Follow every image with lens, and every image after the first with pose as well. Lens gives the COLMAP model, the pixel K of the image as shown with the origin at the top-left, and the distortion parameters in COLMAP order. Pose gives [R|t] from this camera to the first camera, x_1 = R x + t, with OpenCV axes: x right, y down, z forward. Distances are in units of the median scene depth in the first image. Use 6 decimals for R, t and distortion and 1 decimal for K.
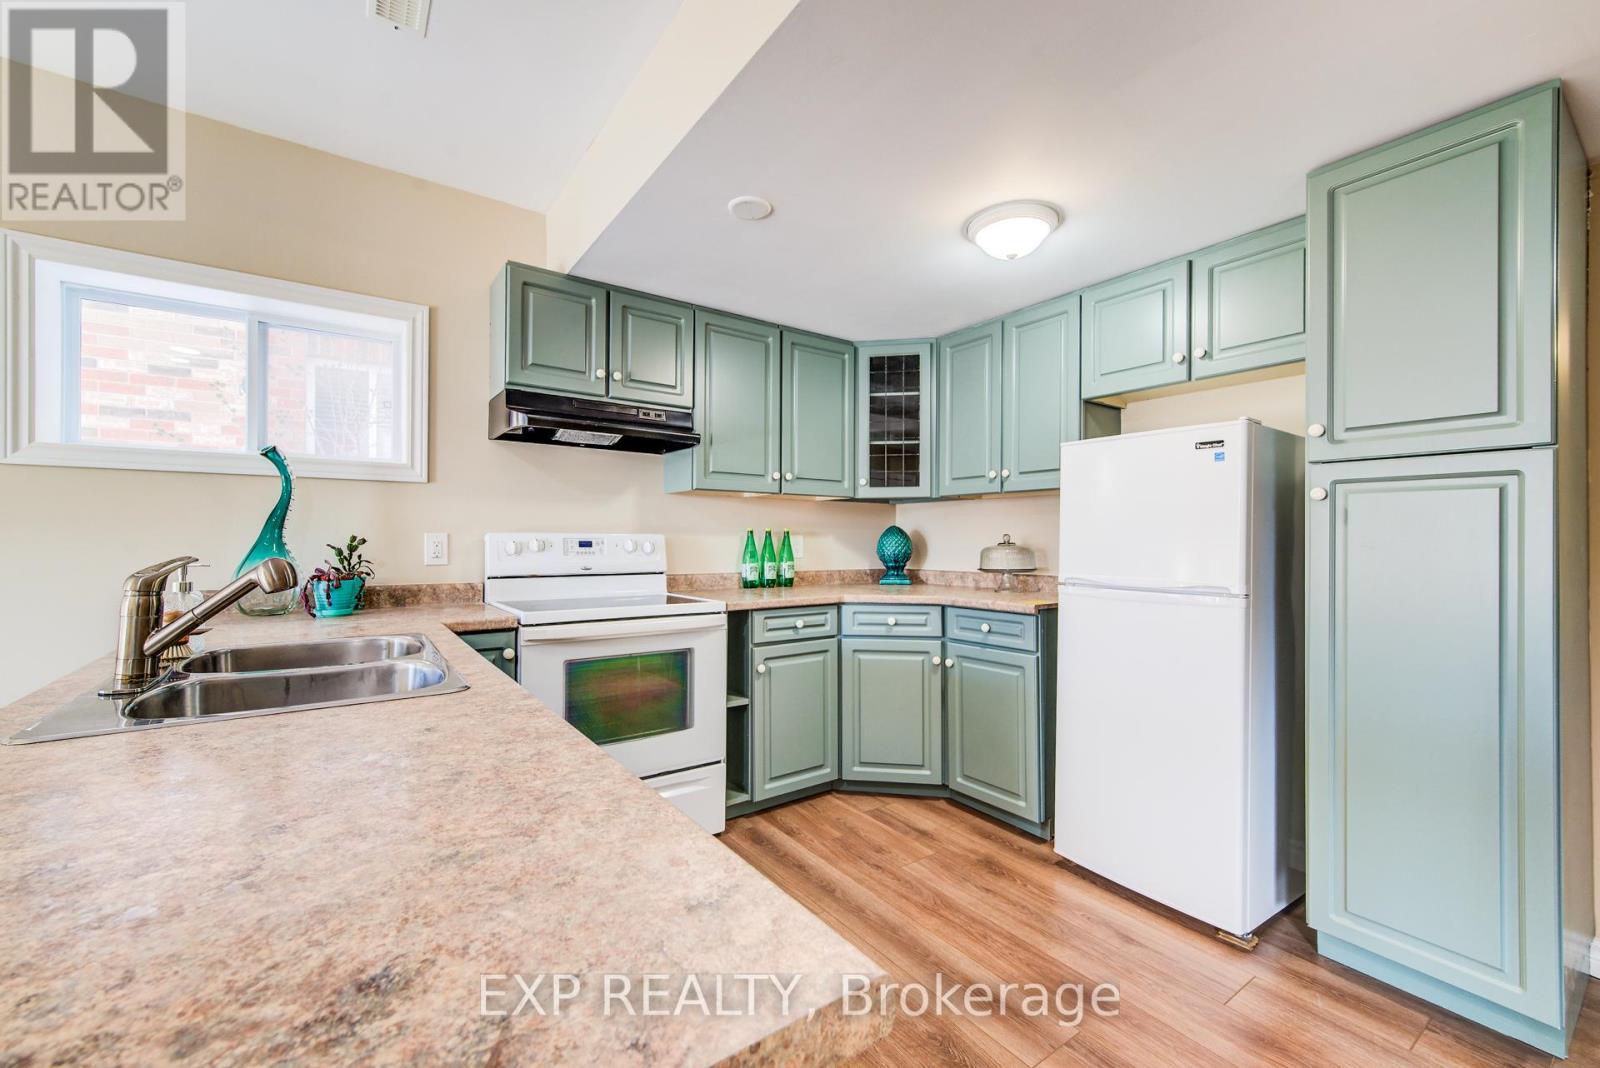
lens RADIAL K [[651.8, 0, 797.6], [0, 651.8, 528.2], [0, 0, 1]] dist [0.000591, 0.000067]
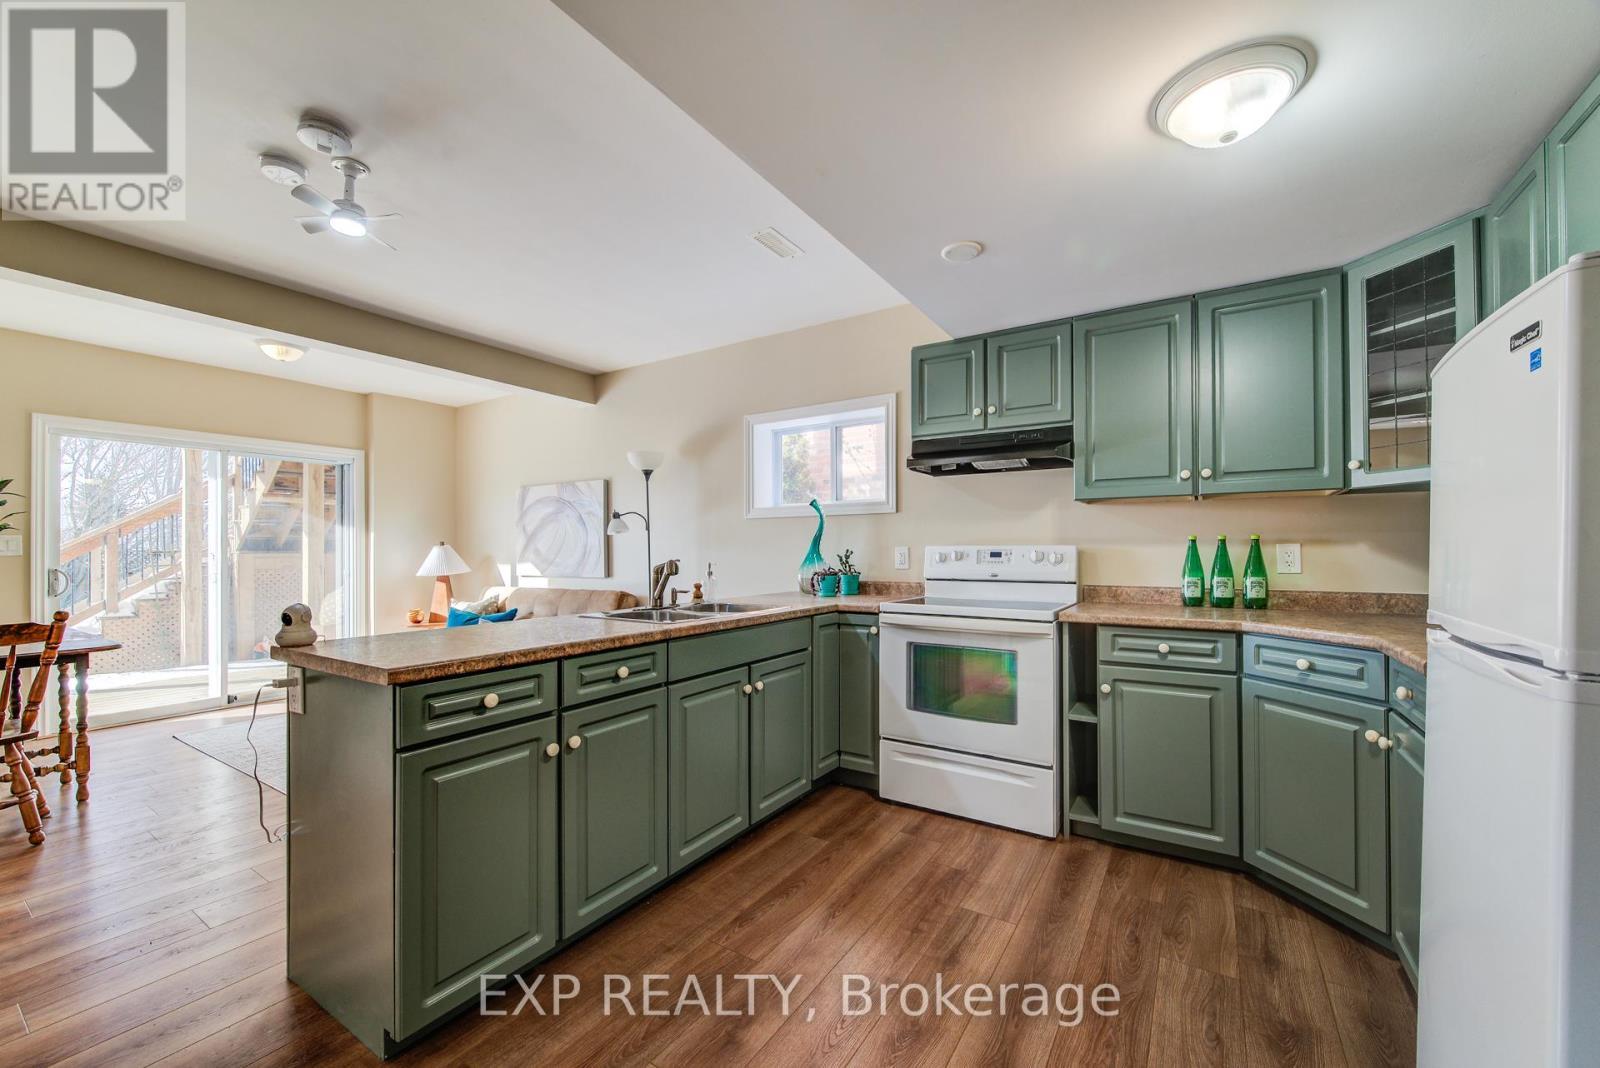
lens RADIAL K [[623.4, 0, 798.1], [0, 623.4, 538.1], [0, 0, 1]] dist [-0.007333, 0.000133]
pose [[0.366578, -0.023449, -0.930092, 0.613013], [0.019168, 0.999661, -0.017648, 0.007788], [0.930190, -0.011358, 0.366903, 0.265112]]
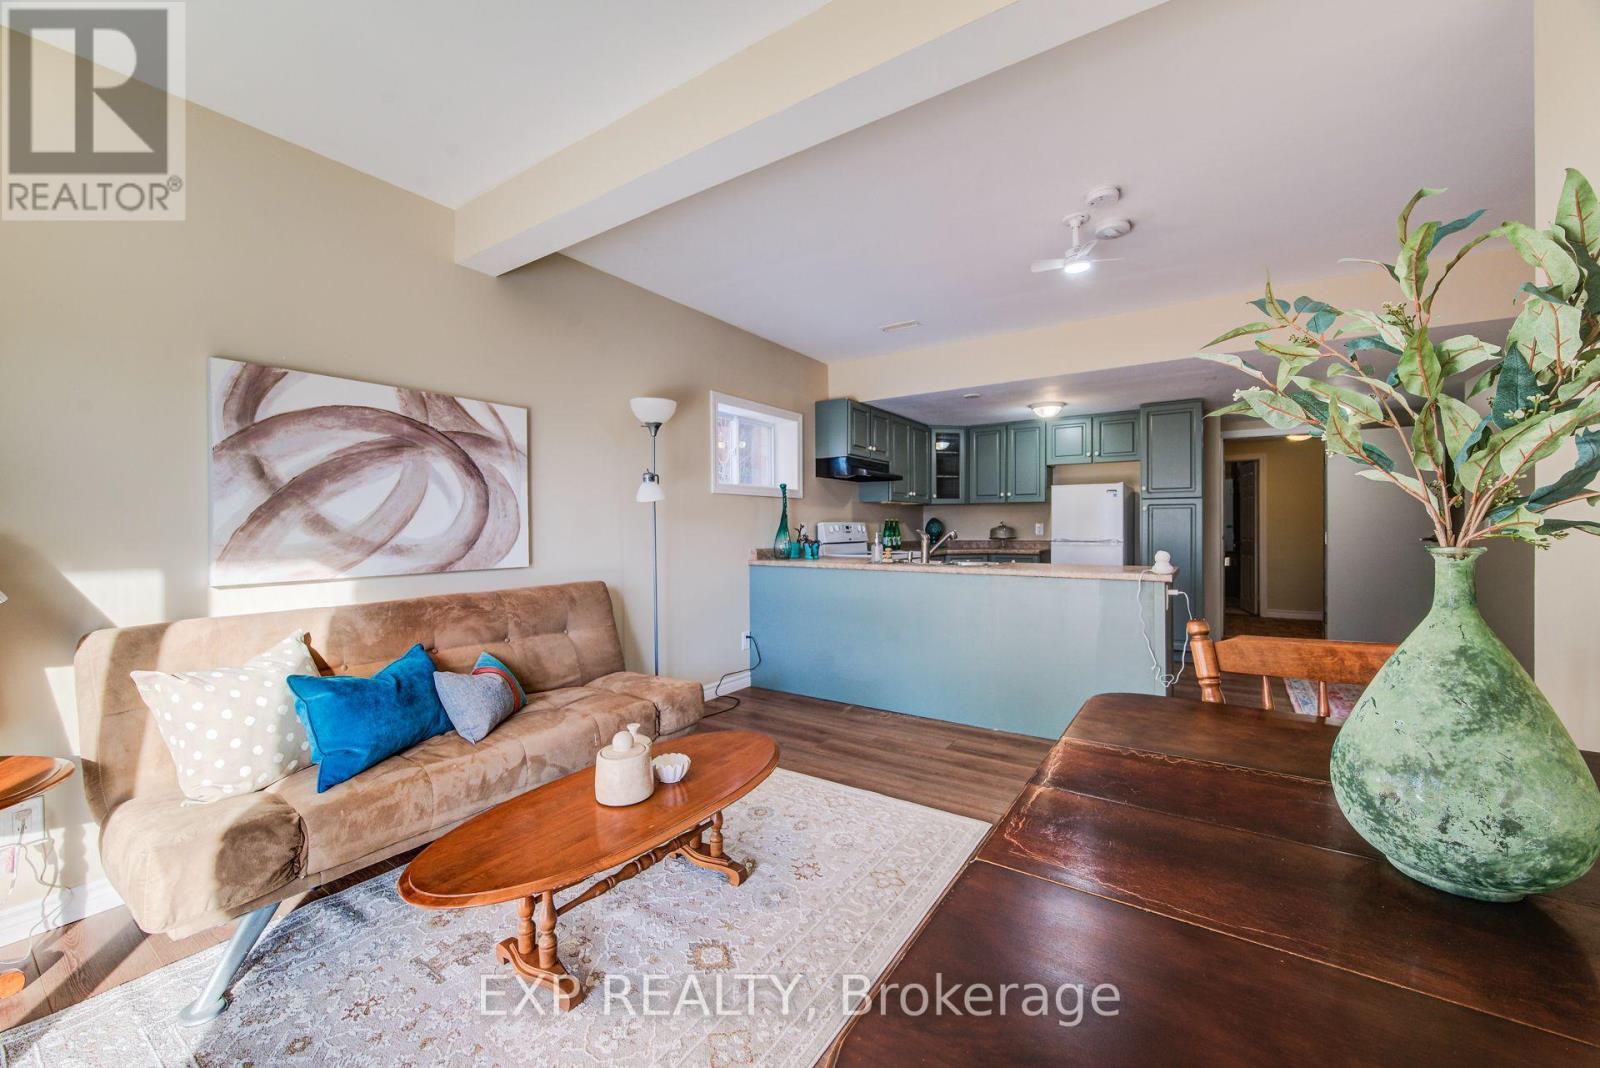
lens RADIAL K [[623.4, 0, 798.1], [0, 623.4, 538.1], [0, 0, 1]] dist [-0.007333, 0.000133]
pose [[0.935935, -0.013243, 0.351924, -1.204765], [0.001225, 0.999409, 0.034349, -0.011486], [-0.352171, -0.031717, 0.935398, -0.808030]]
